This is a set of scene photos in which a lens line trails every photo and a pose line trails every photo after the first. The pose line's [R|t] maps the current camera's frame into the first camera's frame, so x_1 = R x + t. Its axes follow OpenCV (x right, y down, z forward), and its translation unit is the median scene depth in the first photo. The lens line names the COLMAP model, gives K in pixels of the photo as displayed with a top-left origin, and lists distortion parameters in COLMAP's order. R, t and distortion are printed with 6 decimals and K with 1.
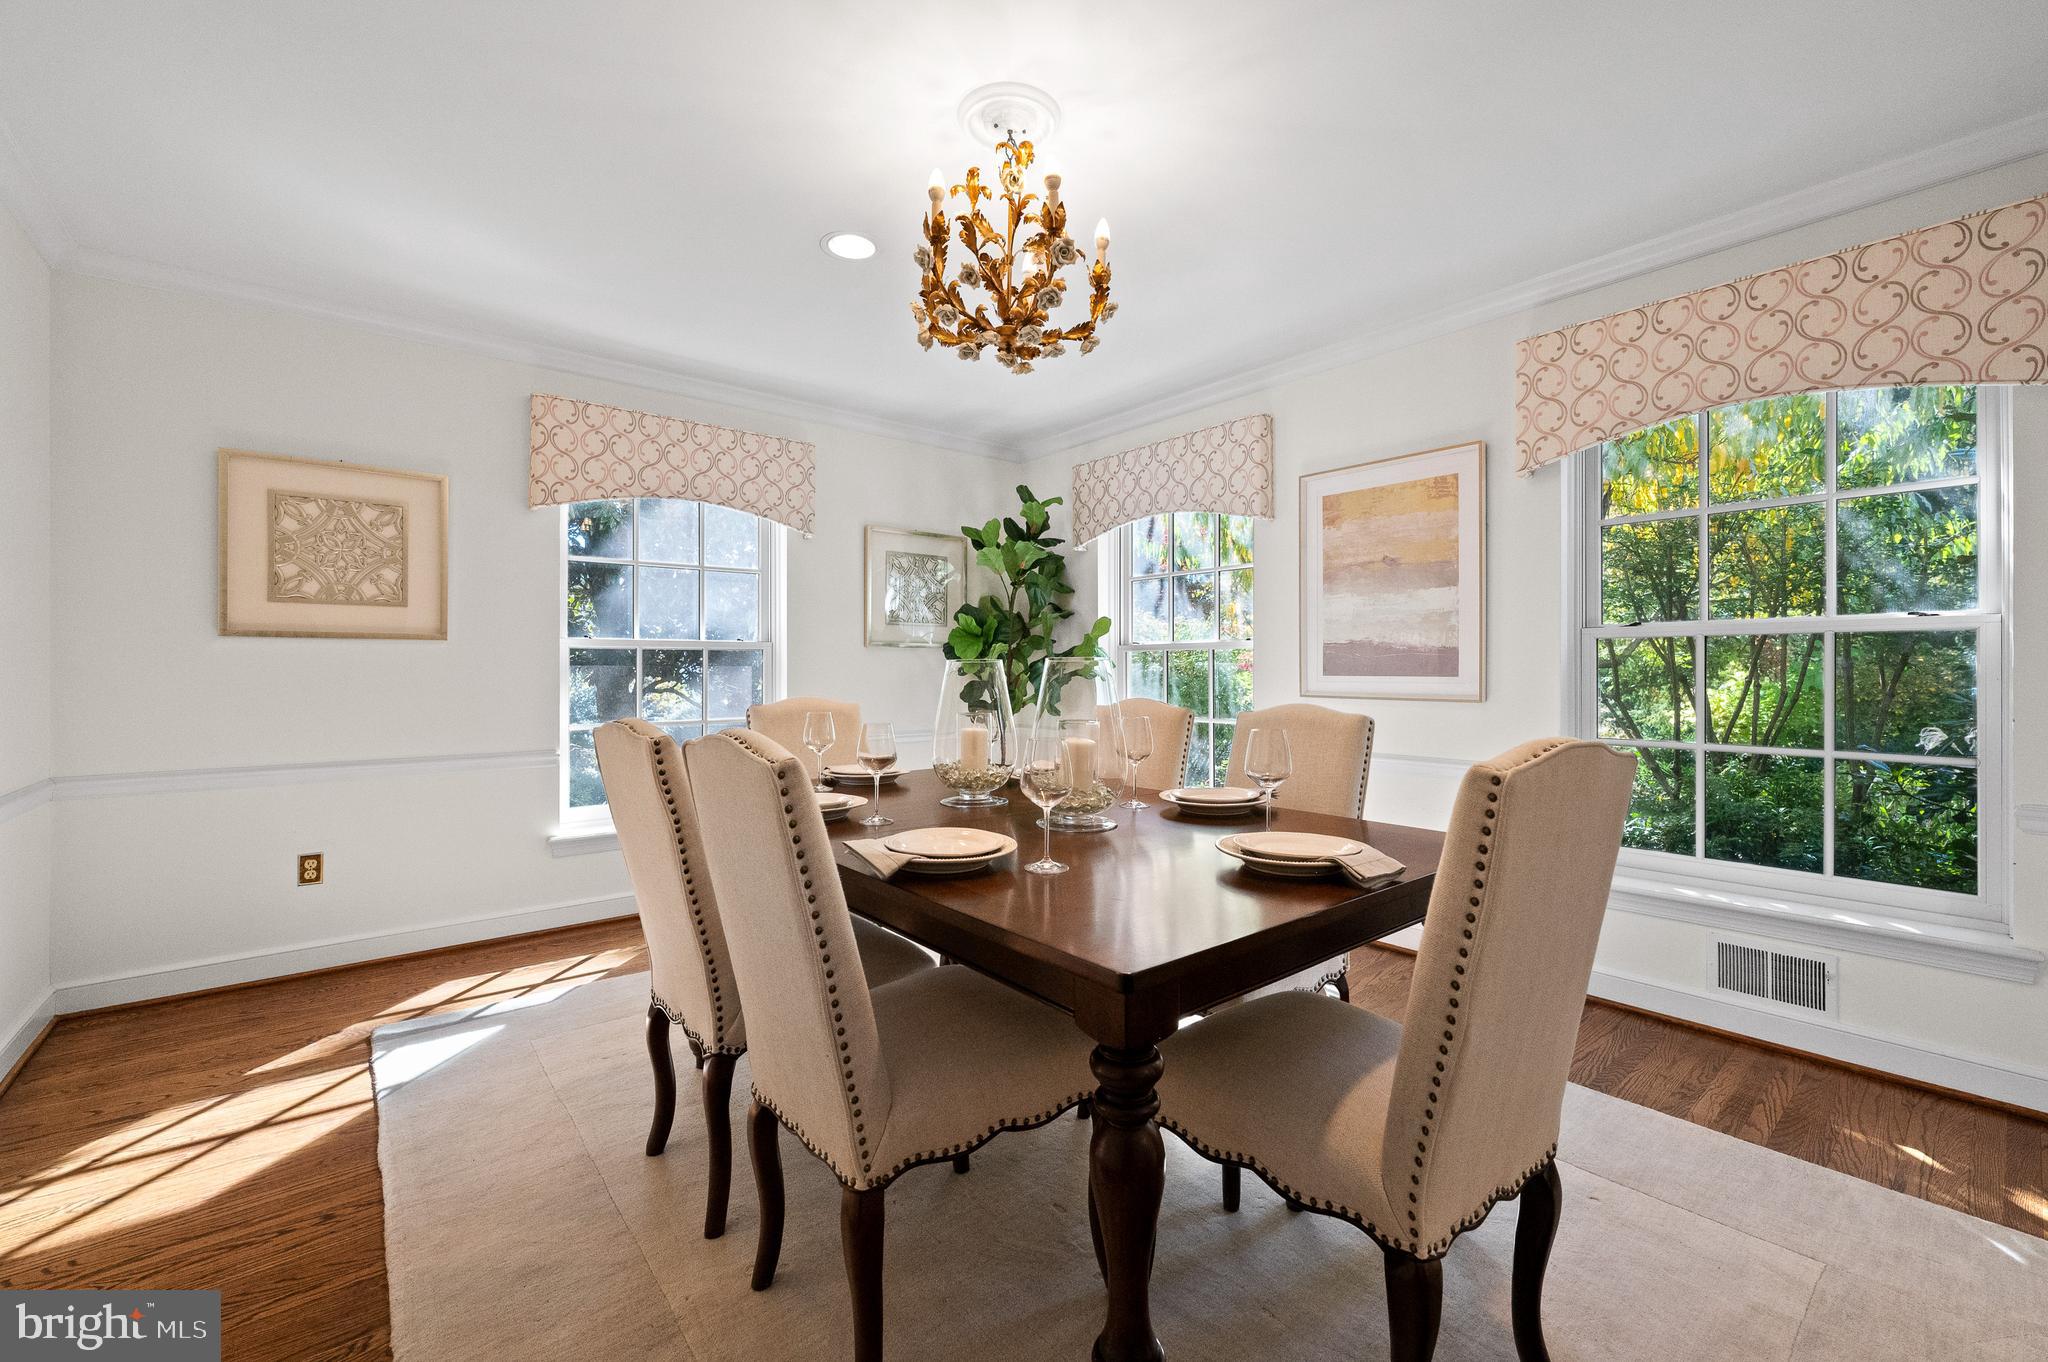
lens RADIAL K [[828.6, 0, 1015.9], [0, 828.6, 666.5], [0, 0, 1]] dist [0.003151, 0.000573]
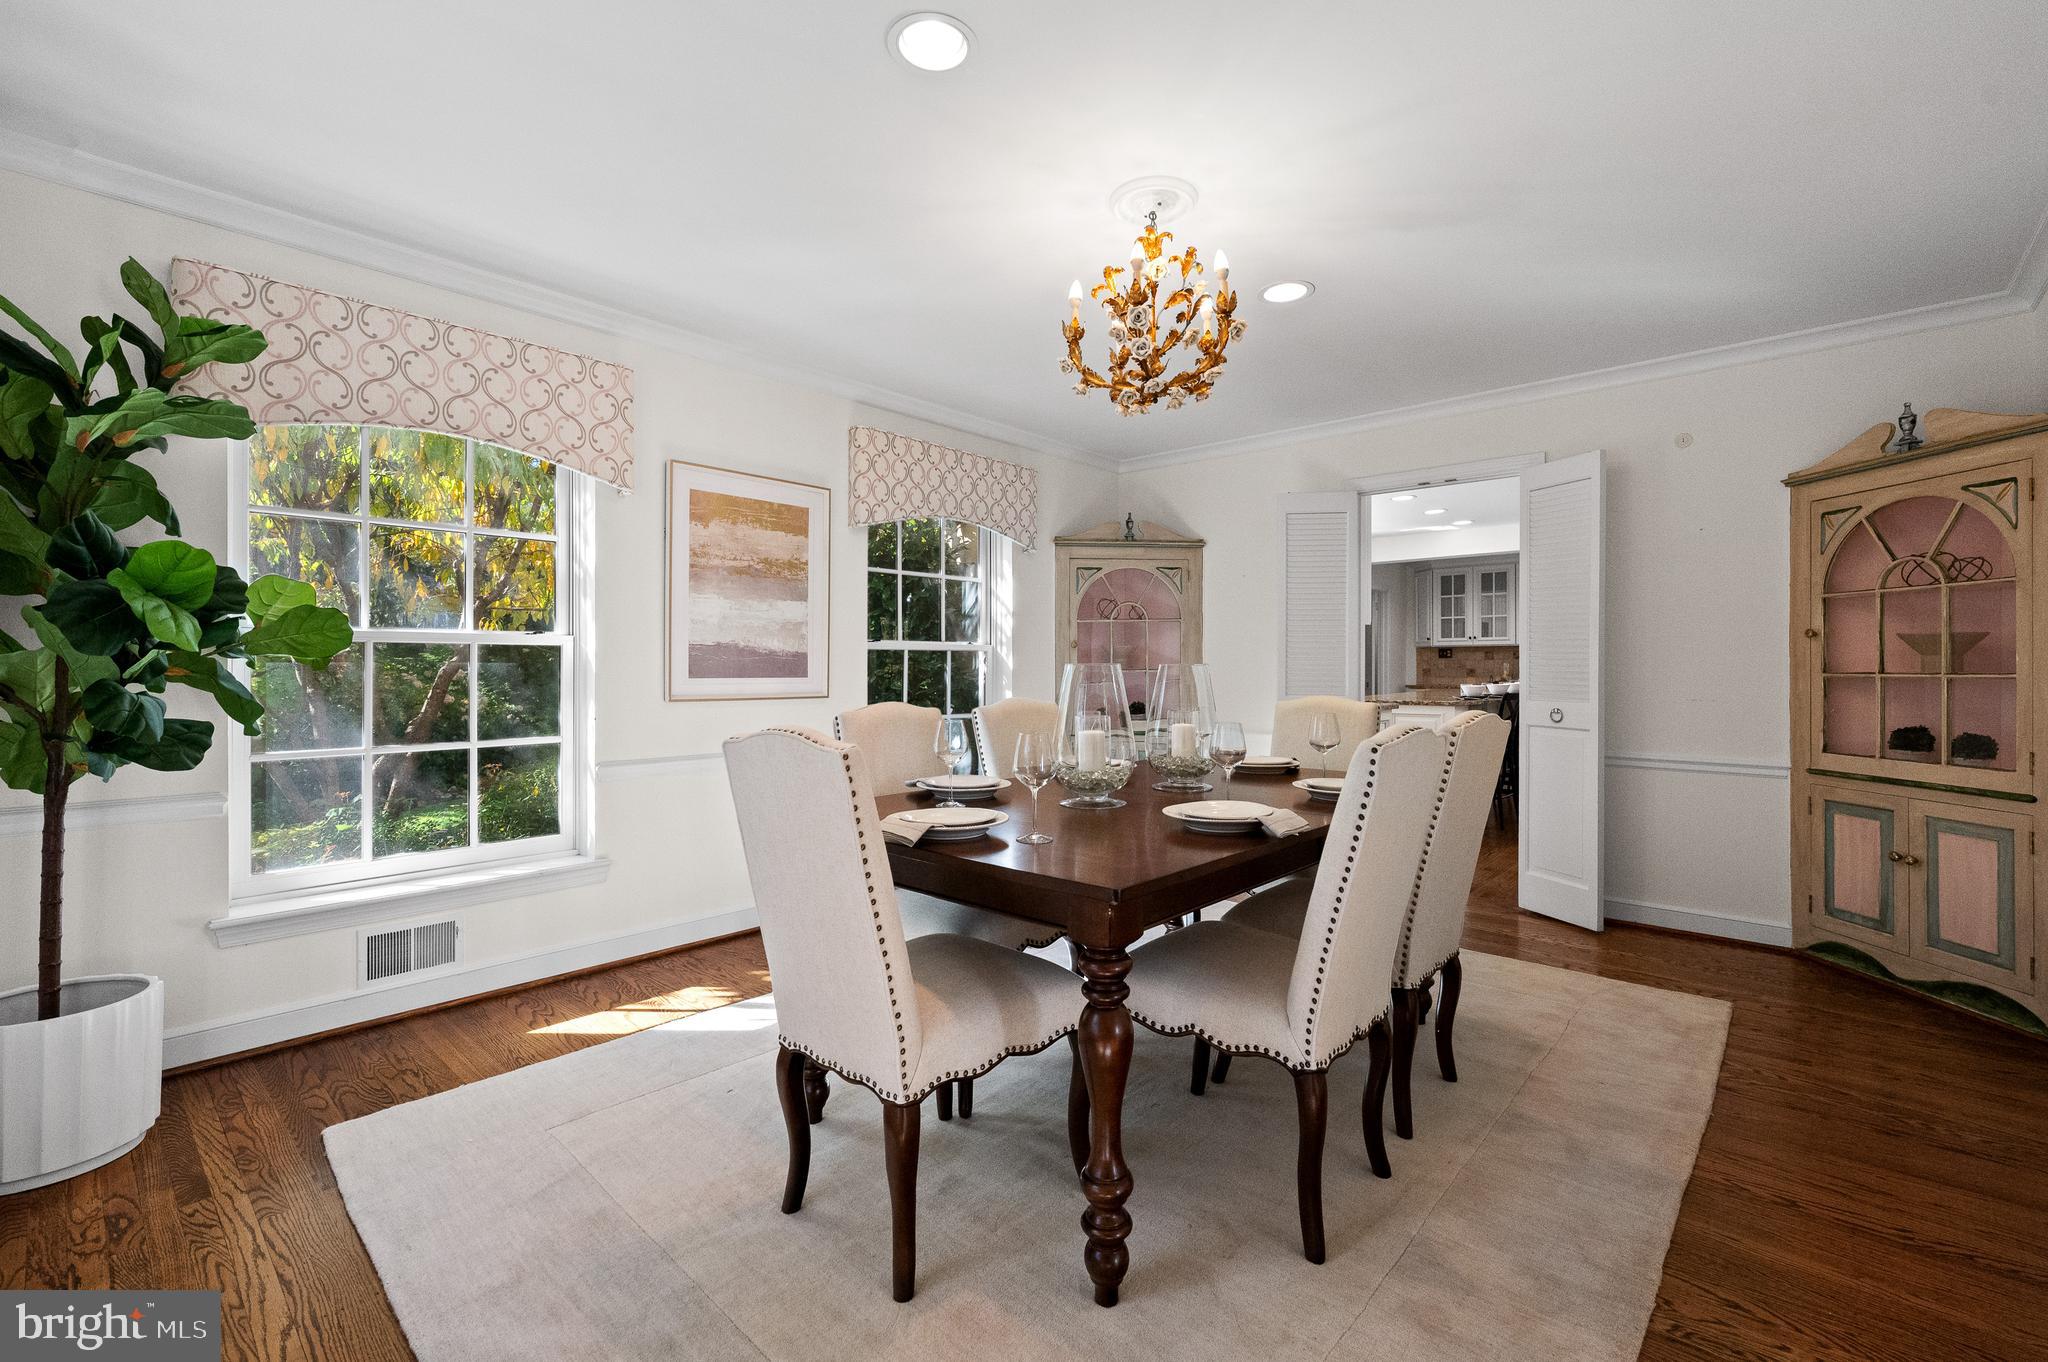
lens RADIAL K [[850.1, 0, 1019.6], [0, 850.1, 675.0], [0, 0, 1]] dist [0.004261, 0.000398]
pose [[-0.126209, -0.008725, 0.991965, -0.669016], [-0.002540, 0.999961, 0.008472, -0.002306], [-0.992000, -0.001450, -0.126226, 0.783460]]
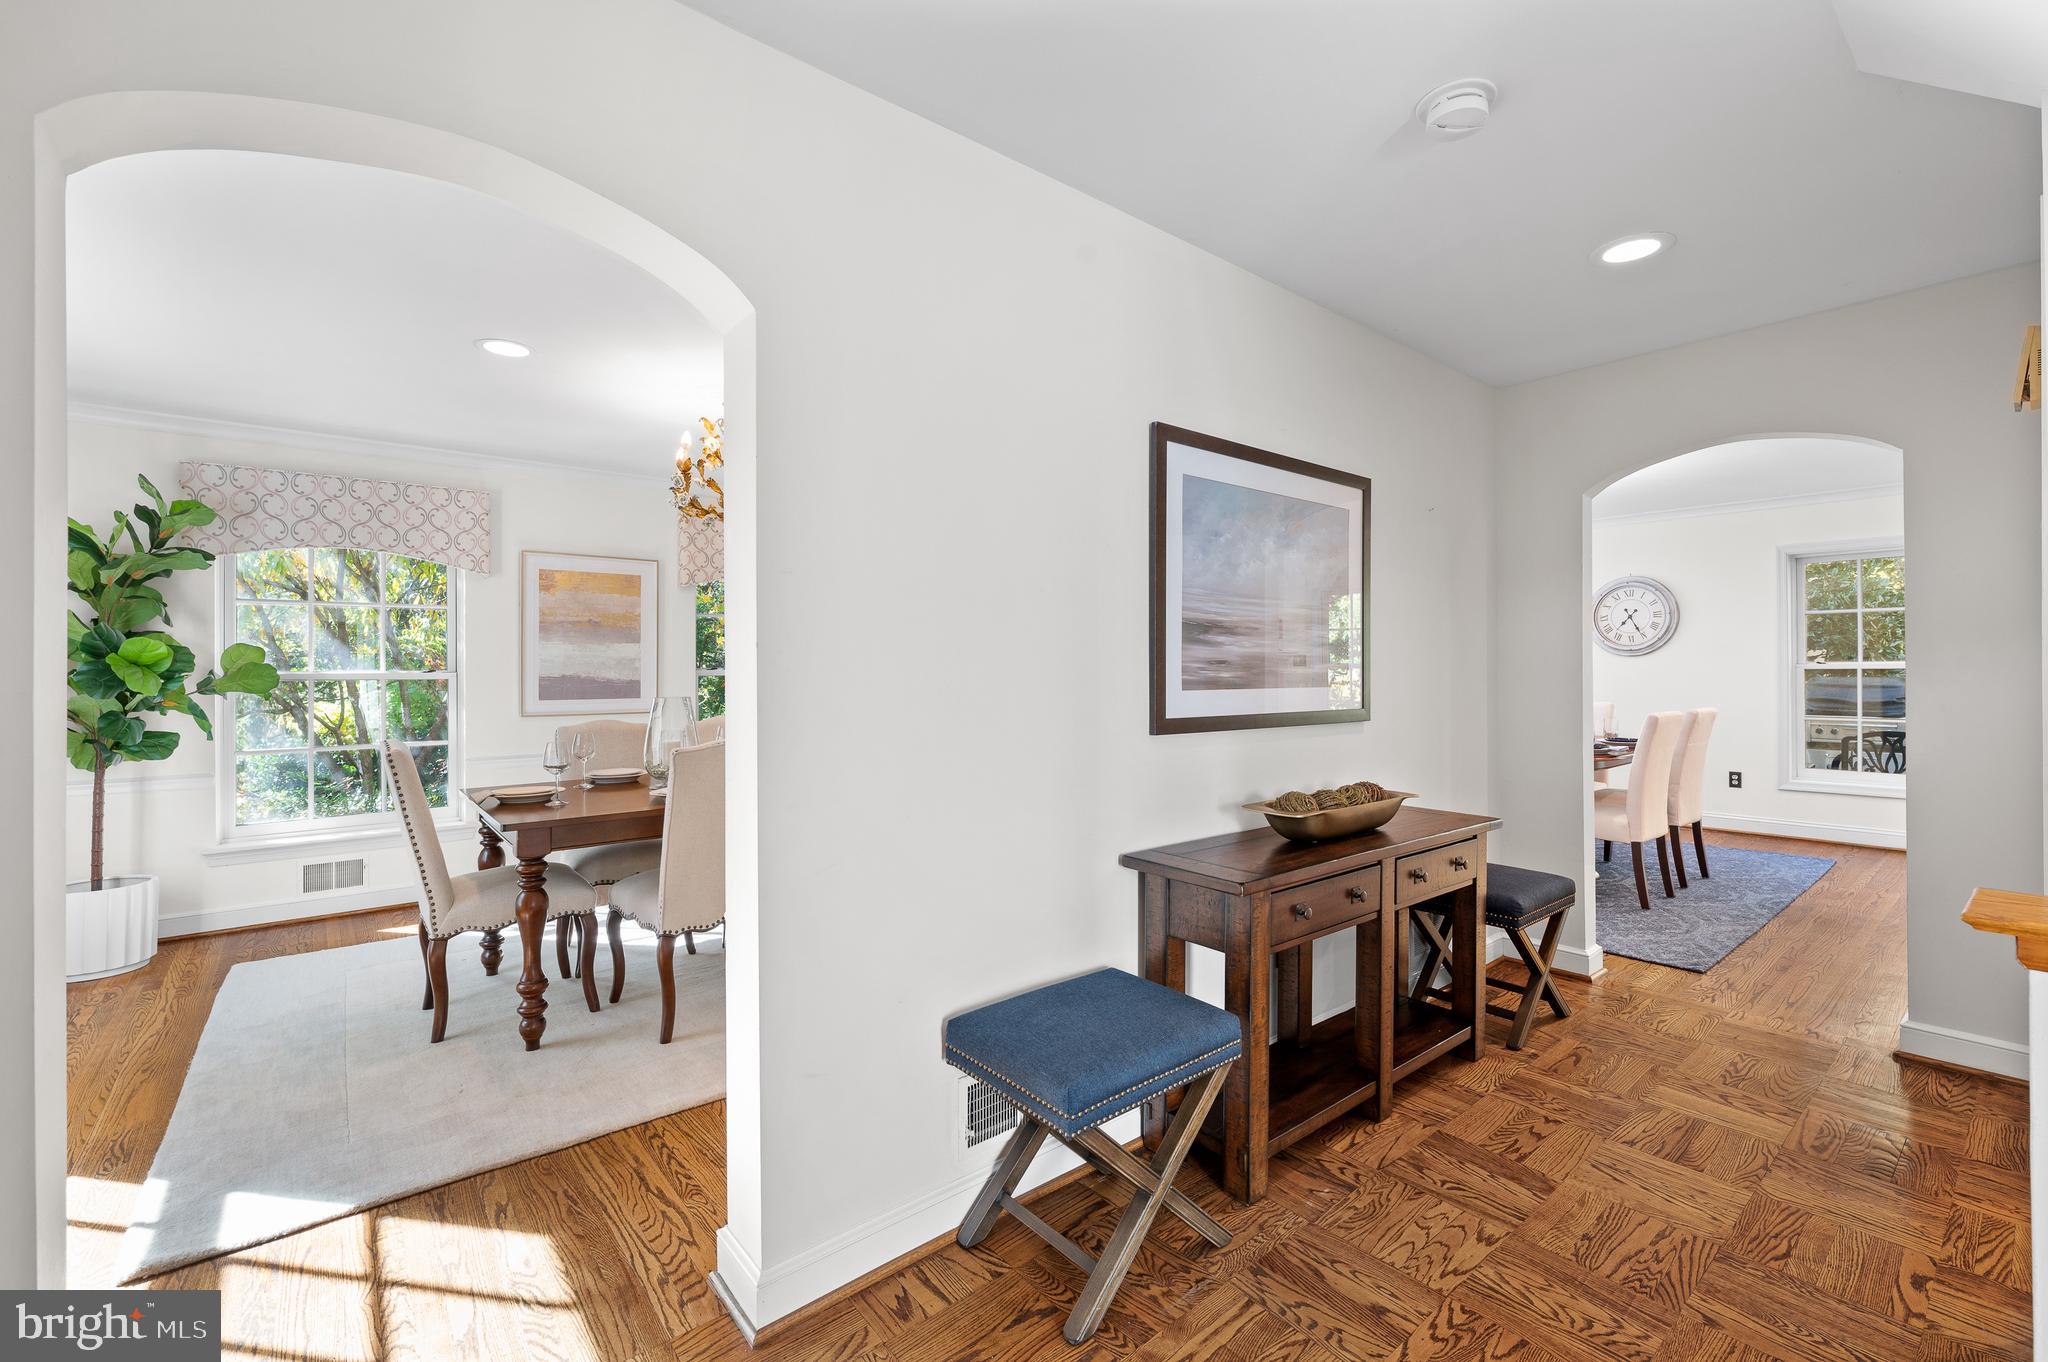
lens RADIAL K [[850.1, 0, 1024.7], [0, 850.1, 671.3], [0, 0, 1]] dist [0.004261, 0.000398]
pose [[0.023701, -0.002551, 0.999716, -1.052768], [0.002943, 0.999993, 0.002481, -0.039688], [-0.999715, 0.002883, 0.023709, 0.179149]]
